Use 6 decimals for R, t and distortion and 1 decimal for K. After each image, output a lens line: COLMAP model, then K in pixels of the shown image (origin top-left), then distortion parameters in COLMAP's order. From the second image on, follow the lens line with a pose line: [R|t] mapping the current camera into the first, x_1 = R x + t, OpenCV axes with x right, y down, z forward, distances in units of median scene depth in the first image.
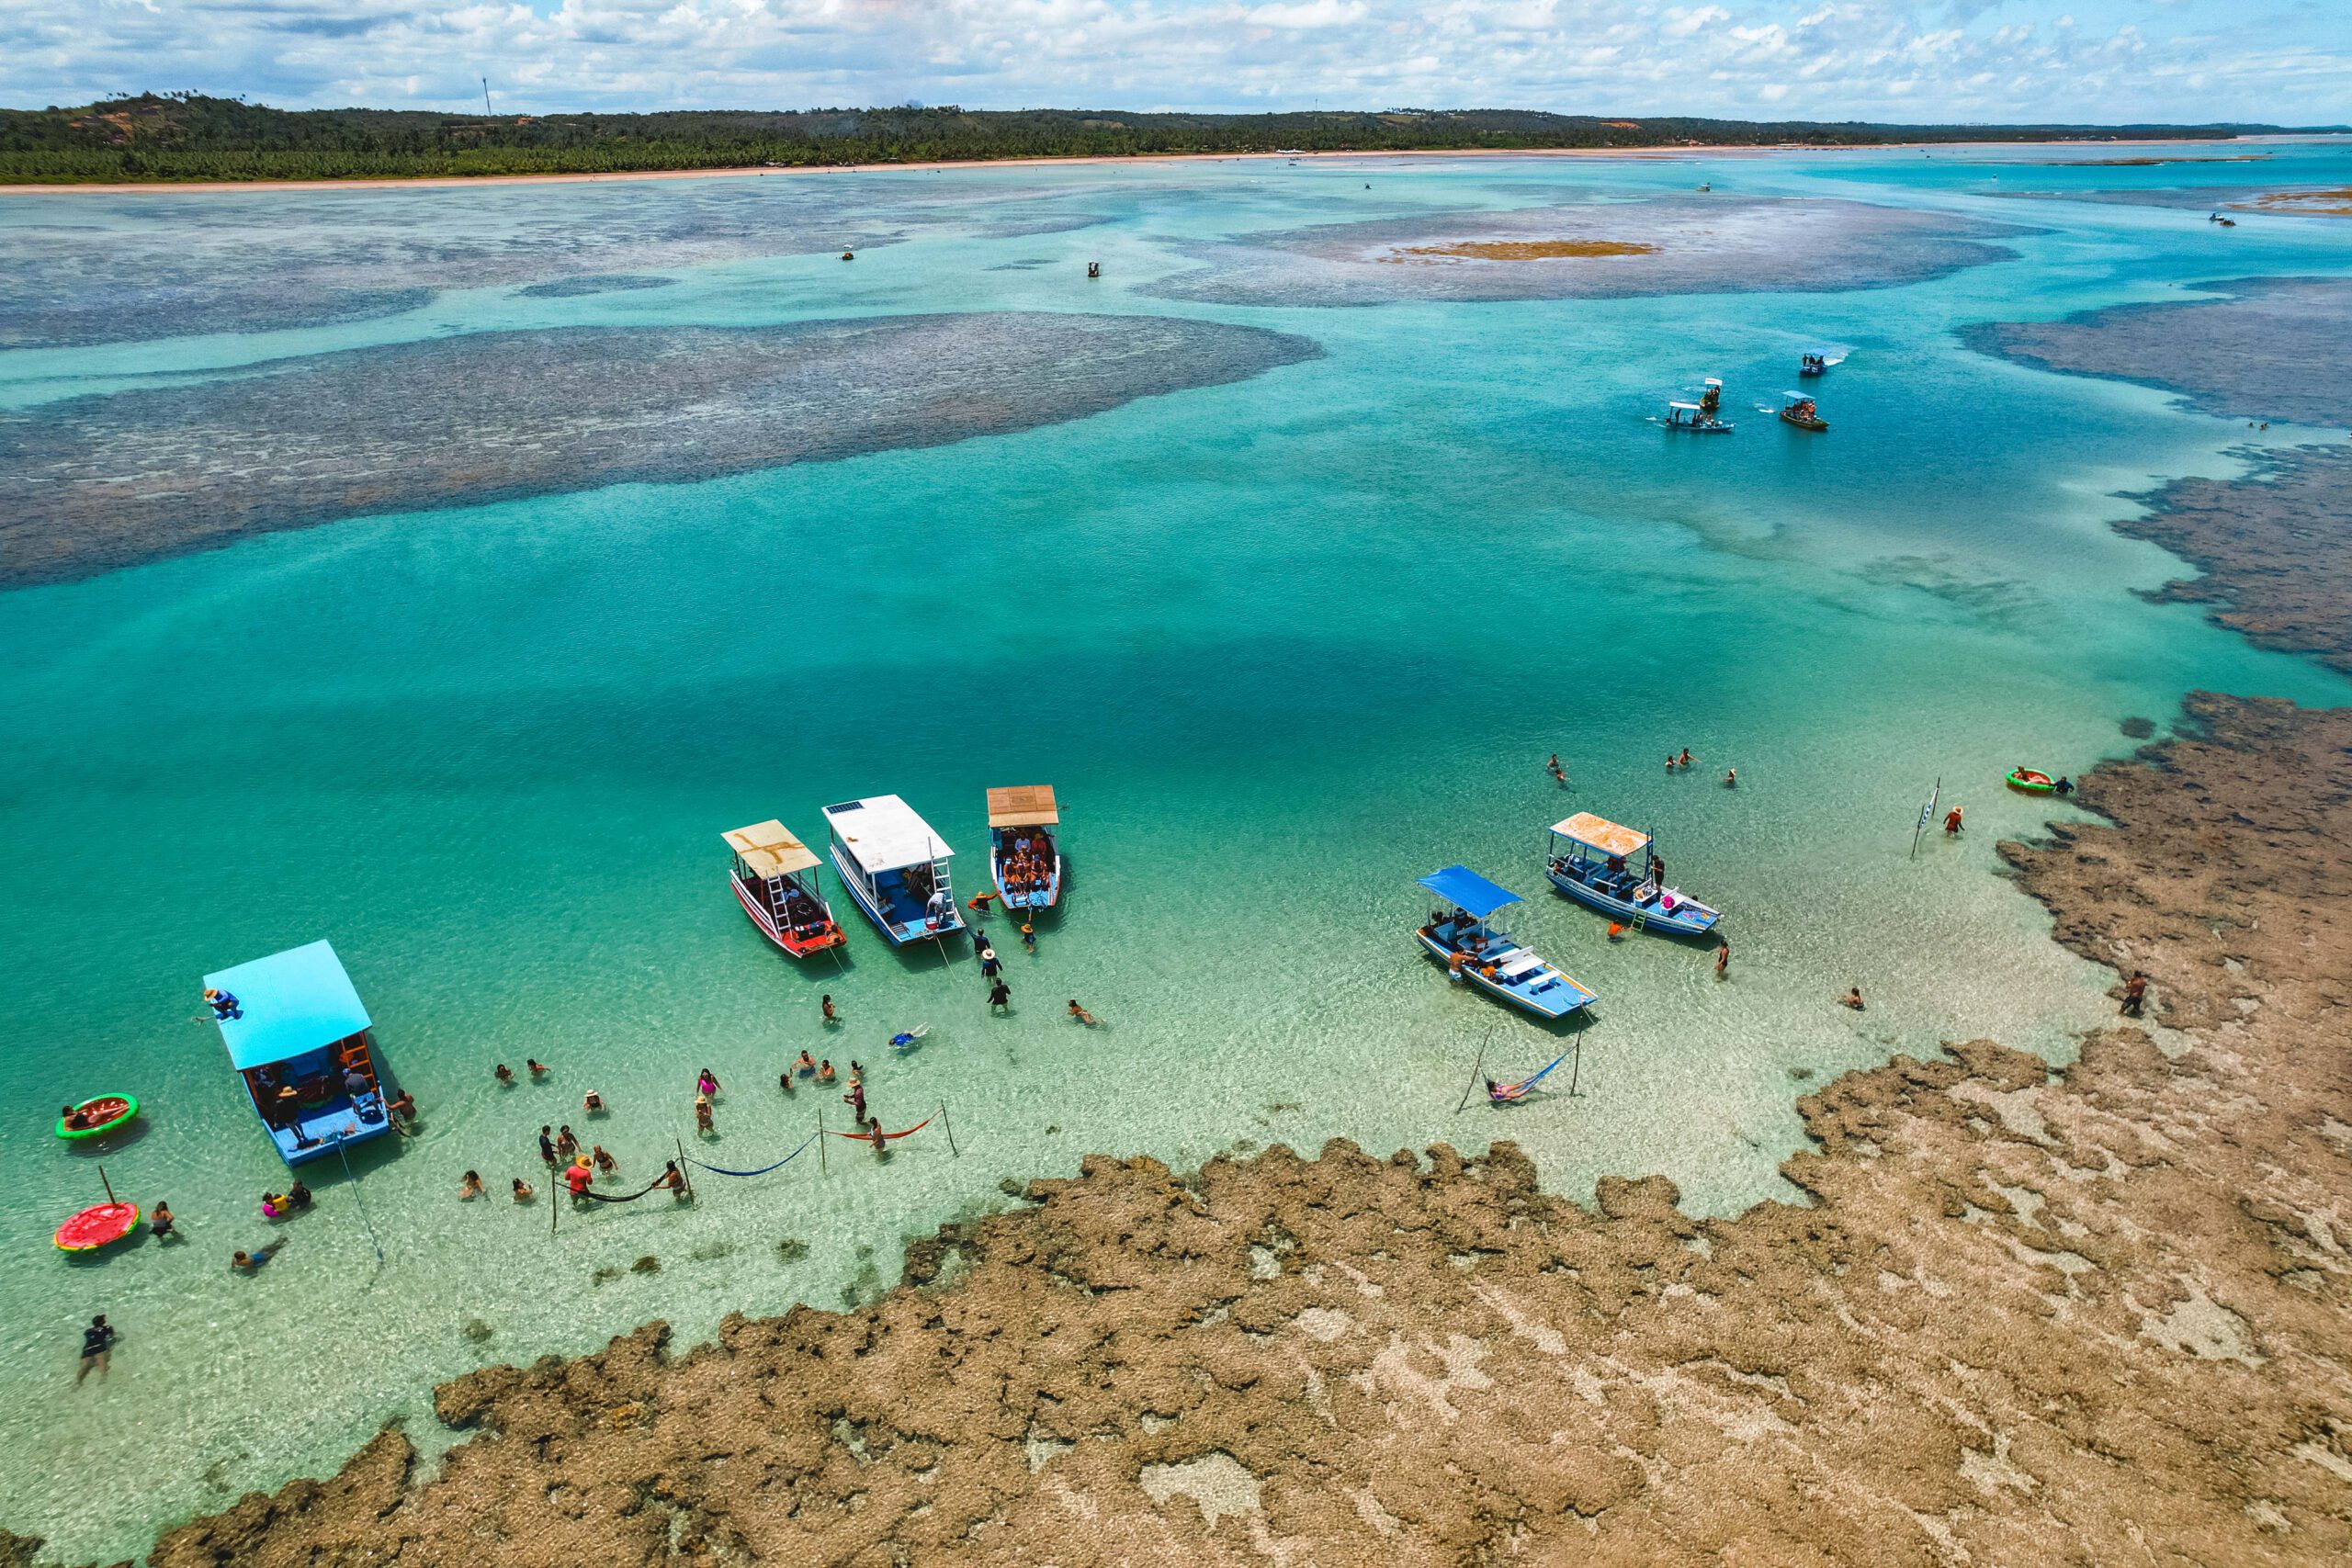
lens RADIAL K [[1502.5, 0, 1183.0], [0, 1502.5, 798.5], [0, 0, 1]] dist [-0.074656, 0.066396]
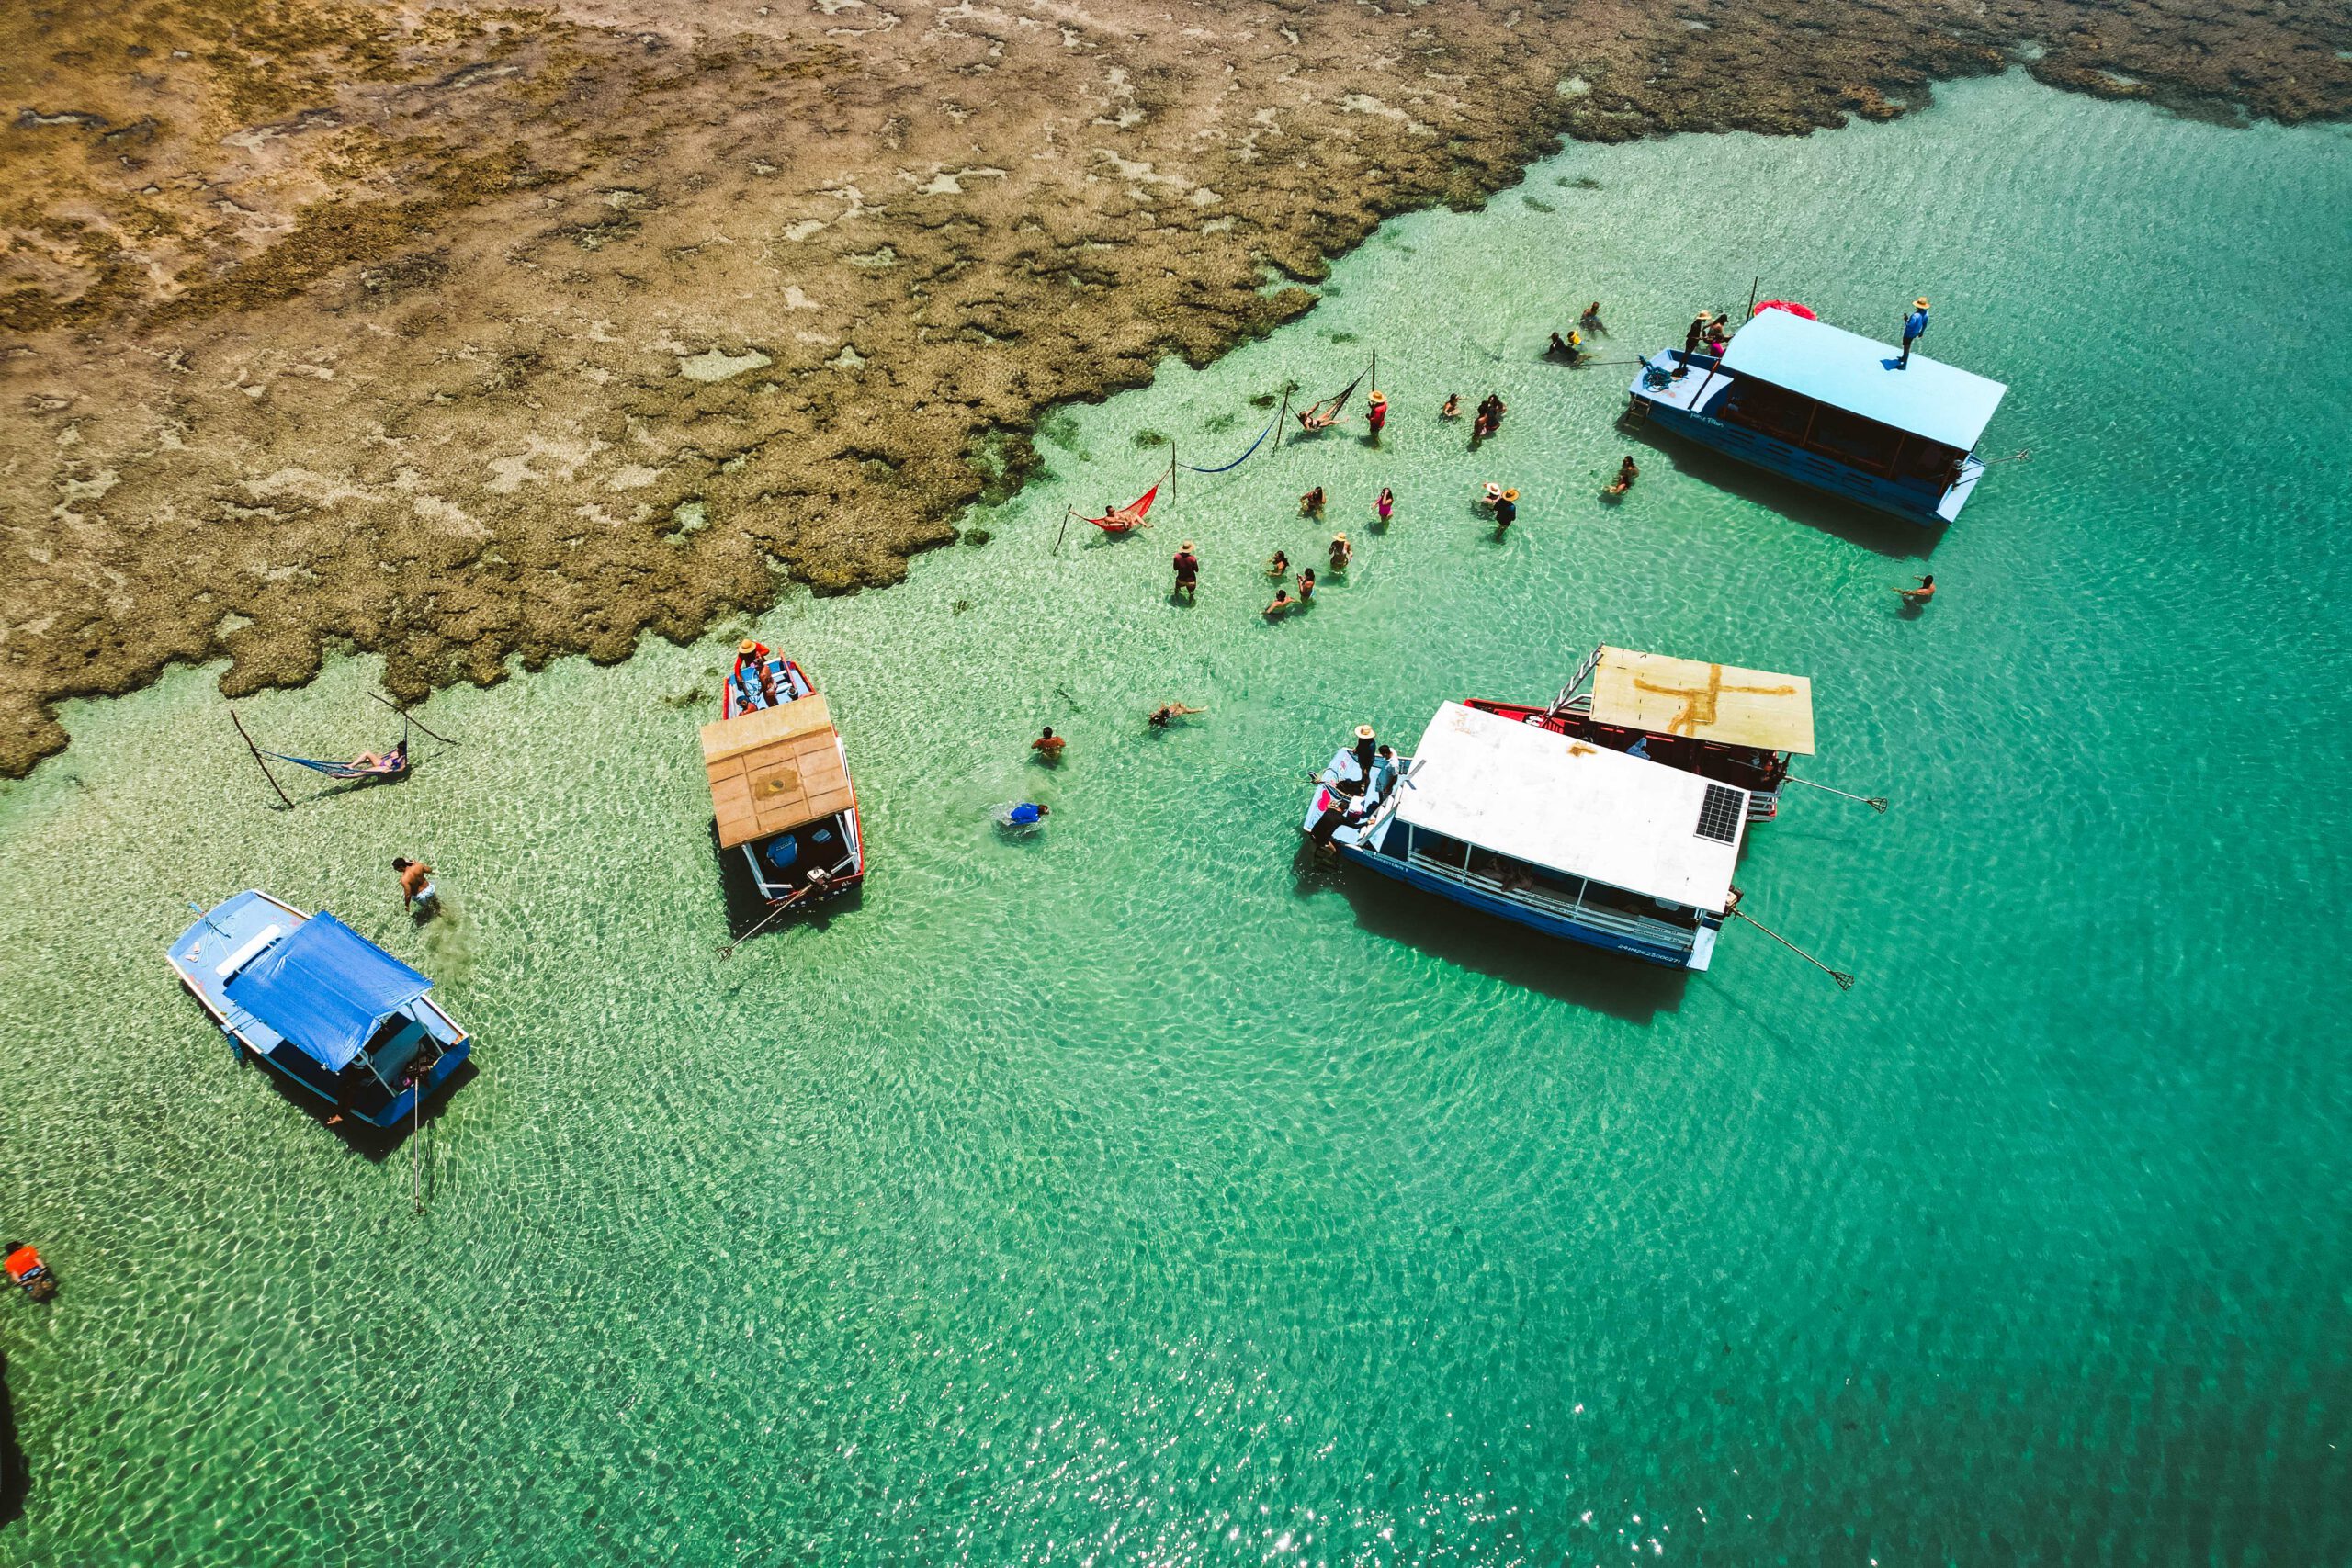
lens RADIAL K [[1502.5, 0, 1177.6], [0, 1502.5, 773.5], [0, 0, 1]] dist [-0.074656, 0.066396]
pose [[-0.946398, 0.246911, -0.208243, -0.003427], [-0.122055, 0.323532, 0.938312, -0.642109], [0.299053, 0.913434, -0.276054, 1.578297]]
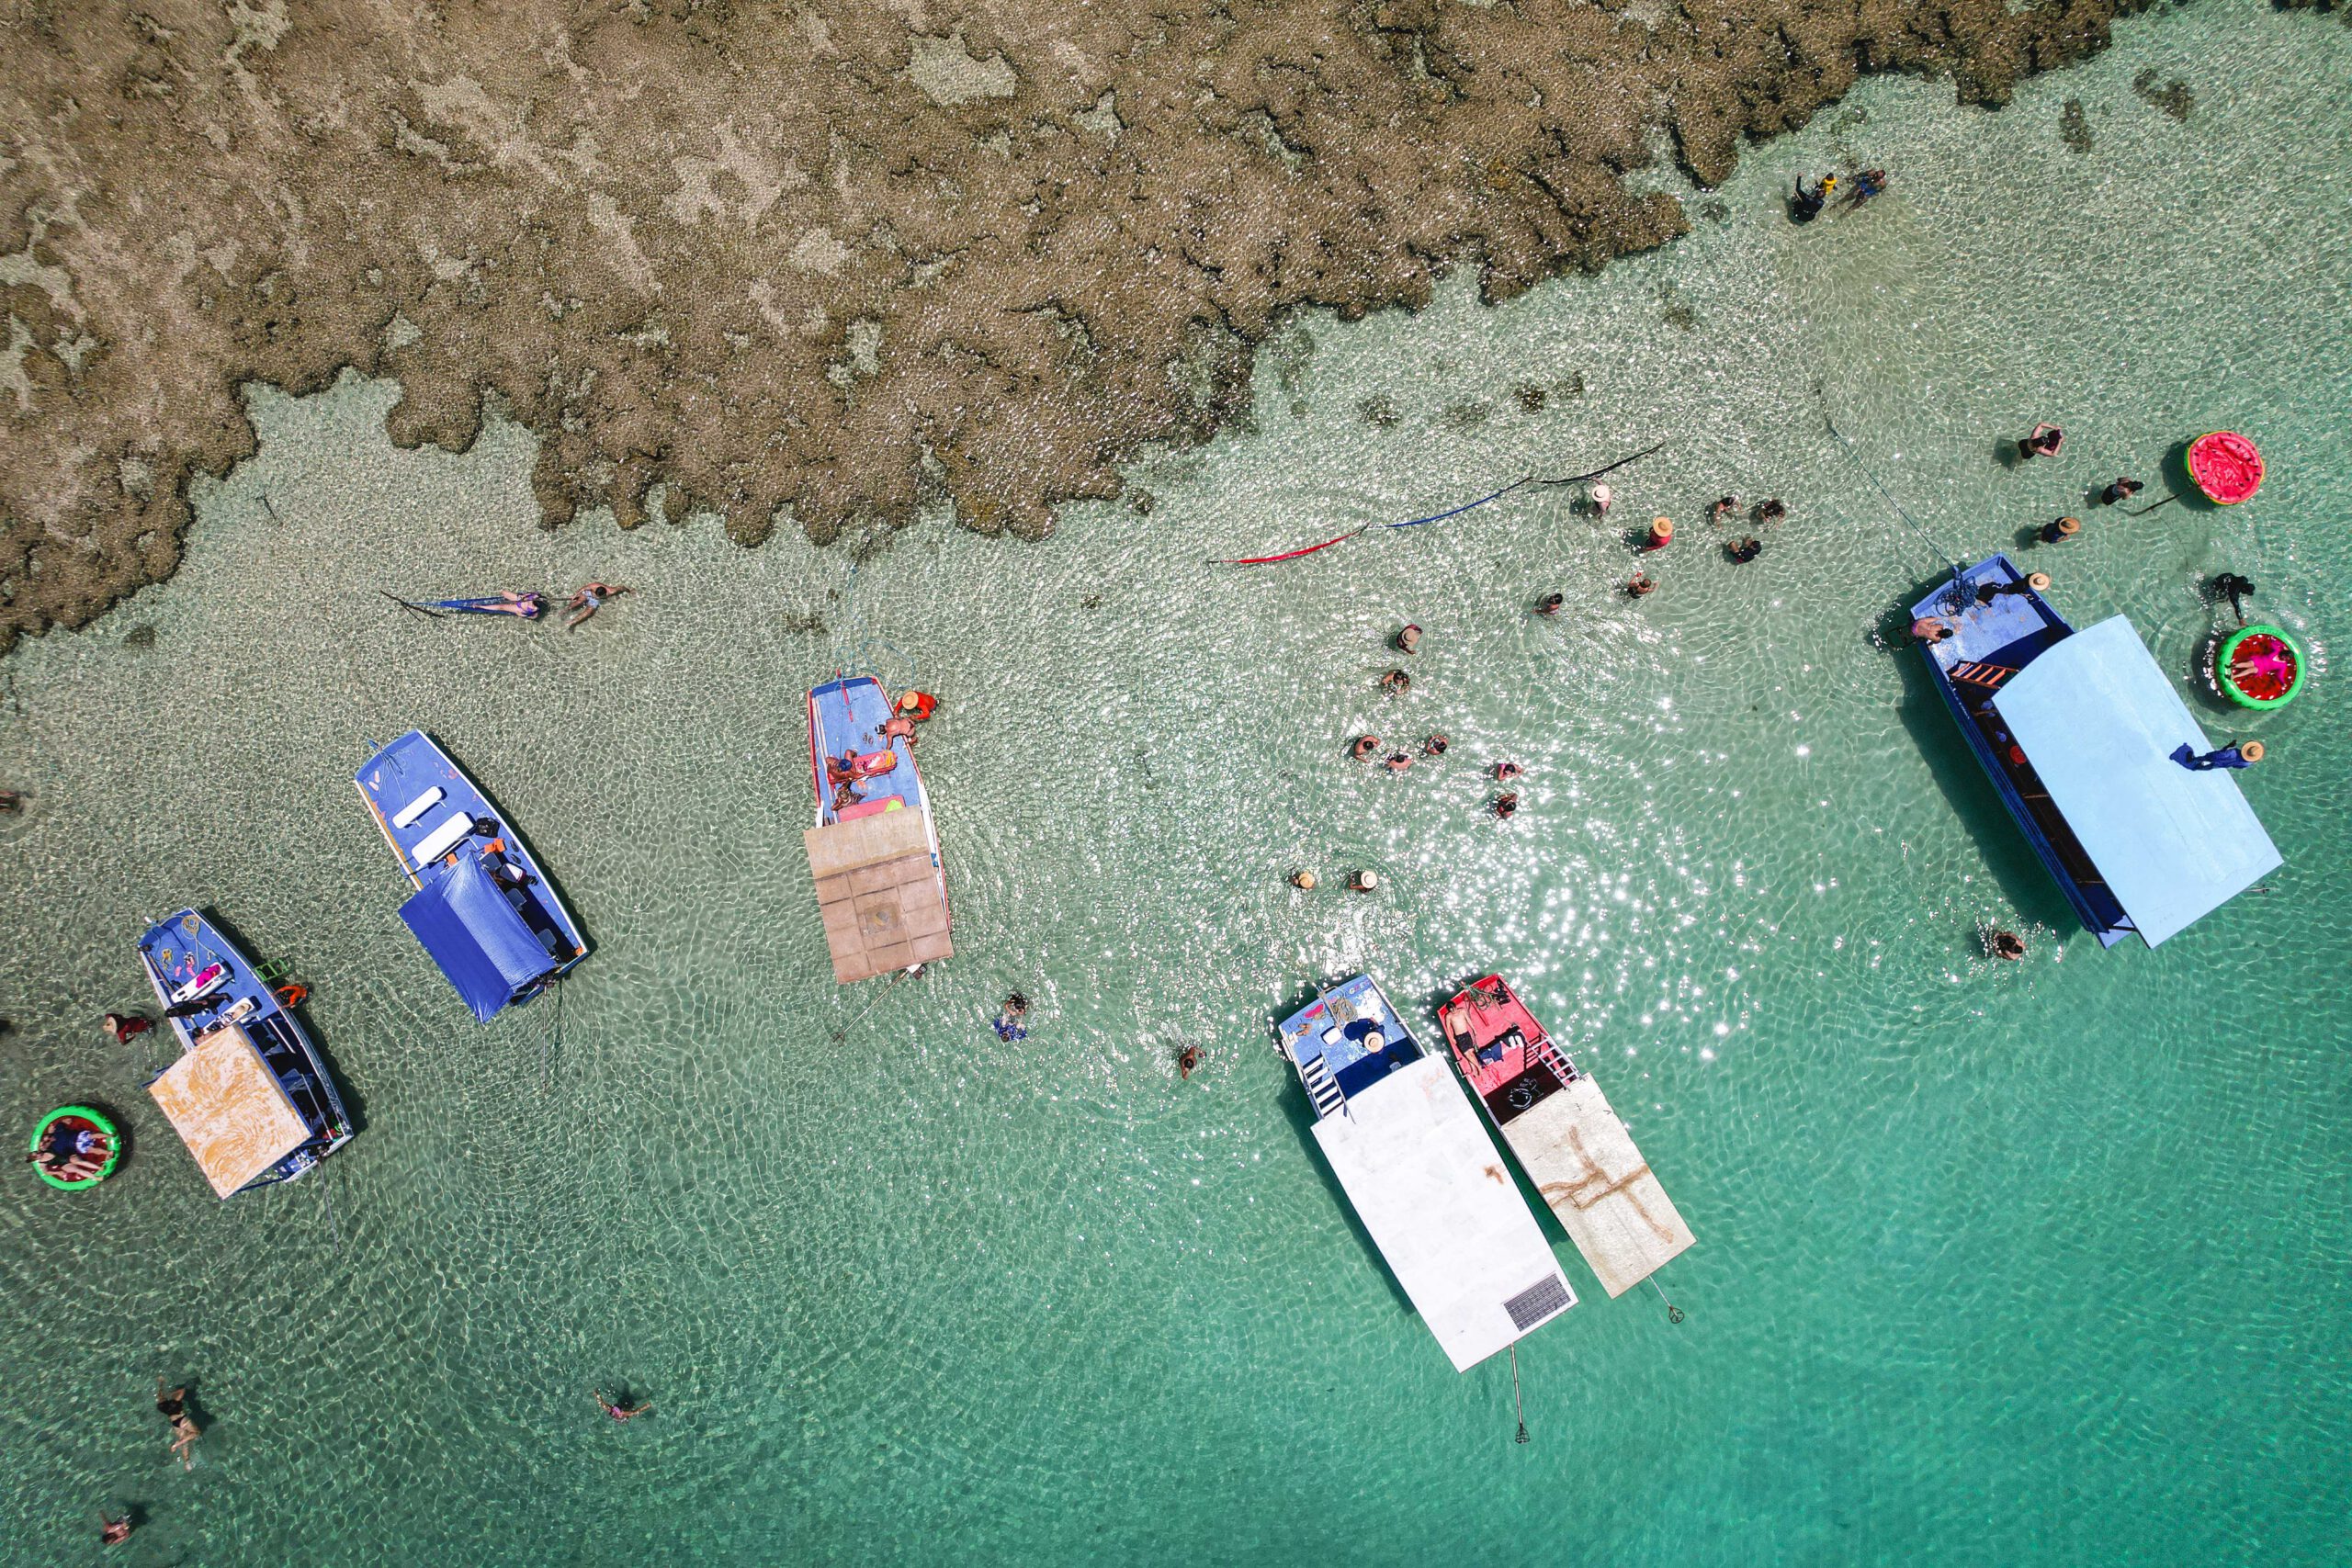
lens RADIAL K [[1502.5, 0, 1178.6], [0, 1502.5, 777.9], [0, 0, 1]] dist [-0.074656, 0.066396]
pose [[-0.996933, -0.077730, 0.009060, -0.173677], [0.038545, -0.386968, 0.921287, -0.660312], [-0.068106, 0.918811, 0.388777, 0.893827]]
